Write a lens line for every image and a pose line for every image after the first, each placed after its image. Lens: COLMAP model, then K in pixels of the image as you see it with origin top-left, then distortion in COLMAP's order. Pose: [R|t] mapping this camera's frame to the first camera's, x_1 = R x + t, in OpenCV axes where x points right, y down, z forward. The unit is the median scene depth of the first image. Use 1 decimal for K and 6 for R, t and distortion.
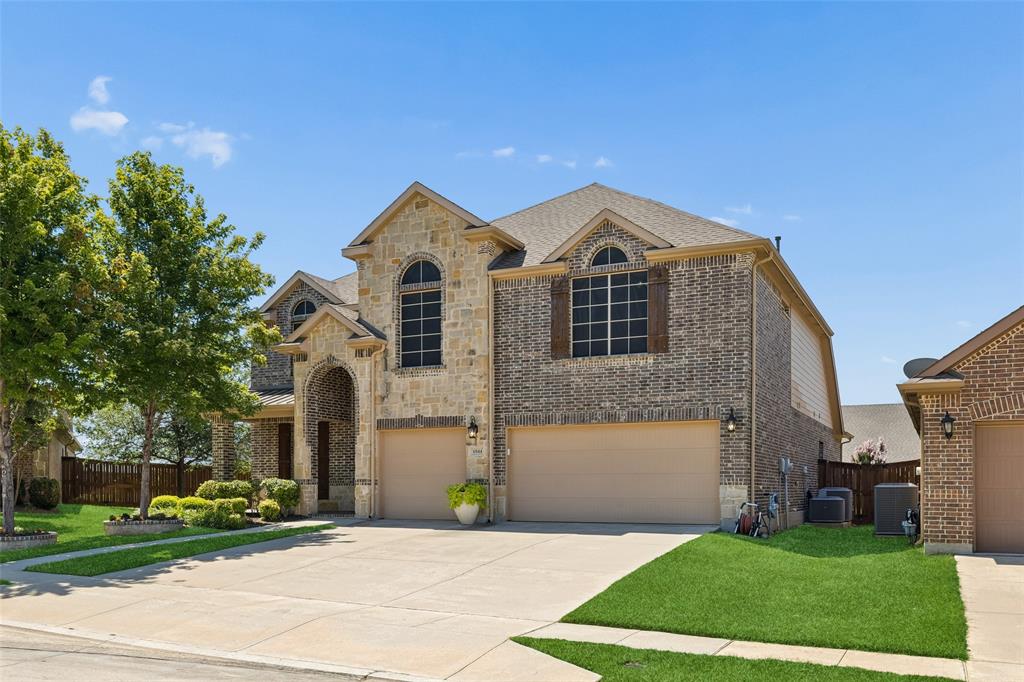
lens RADIAL K [[915.2, 0, 512.0], [0, 915.2, 341.0], [0, 0, 1]] dist [-0.000431, 0.001460]
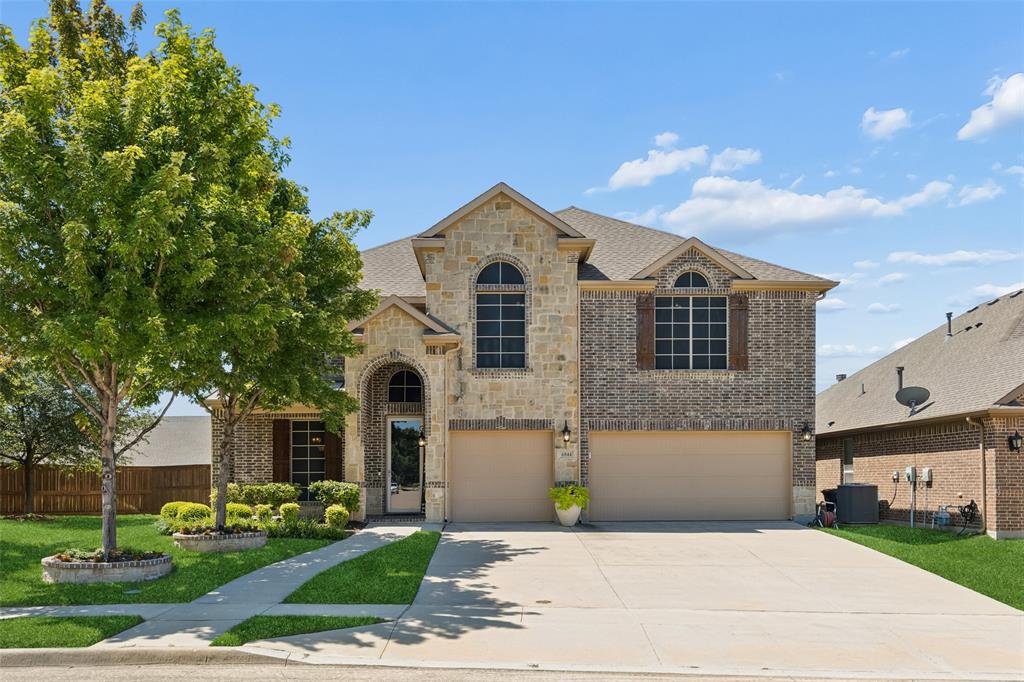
lens RADIAL K [[829.1, 0, 512.0], [0, 829.1, 341.0], [0, 0, 1]] dist [0.001685, -0.001181]
pose [[0.879190, 0.074219, 0.470655, -0.527730], [-0.070590, 0.997182, -0.025386, 0.020966], [-0.471213, -0.010905, 0.881952, 0.204491]]
